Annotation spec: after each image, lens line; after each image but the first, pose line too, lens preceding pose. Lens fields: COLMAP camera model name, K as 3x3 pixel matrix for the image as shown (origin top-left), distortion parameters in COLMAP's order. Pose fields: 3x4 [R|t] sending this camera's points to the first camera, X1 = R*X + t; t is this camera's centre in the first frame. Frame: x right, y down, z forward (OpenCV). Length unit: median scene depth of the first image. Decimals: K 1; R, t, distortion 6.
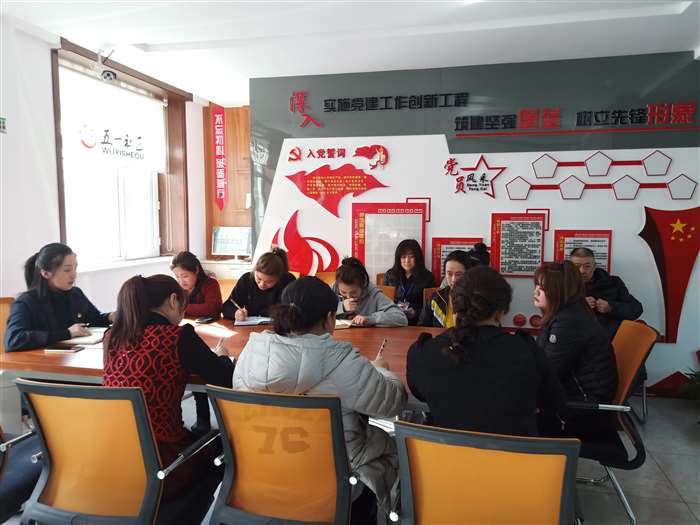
lens RADIAL K [[532.4, 0, 351.9], [0, 532.4, 264.5], [0, 0, 1]] dist [0.033576, -0.005104]
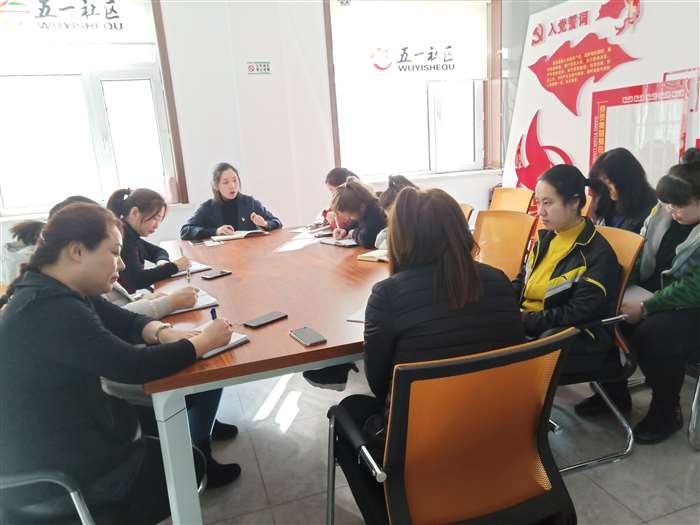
lens RADIAL K [[532.4, 0, 350.5], [0, 532.4, 260.4], [0, 0, 1]] dist [0.033576, -0.005104]
pose [[0.518892, 0.146446, -0.842203, 0.451340], [-0.011489, 0.986322, 0.164427, -0.011967], [0.854763, -0.075644, 0.513477, 0.357239]]
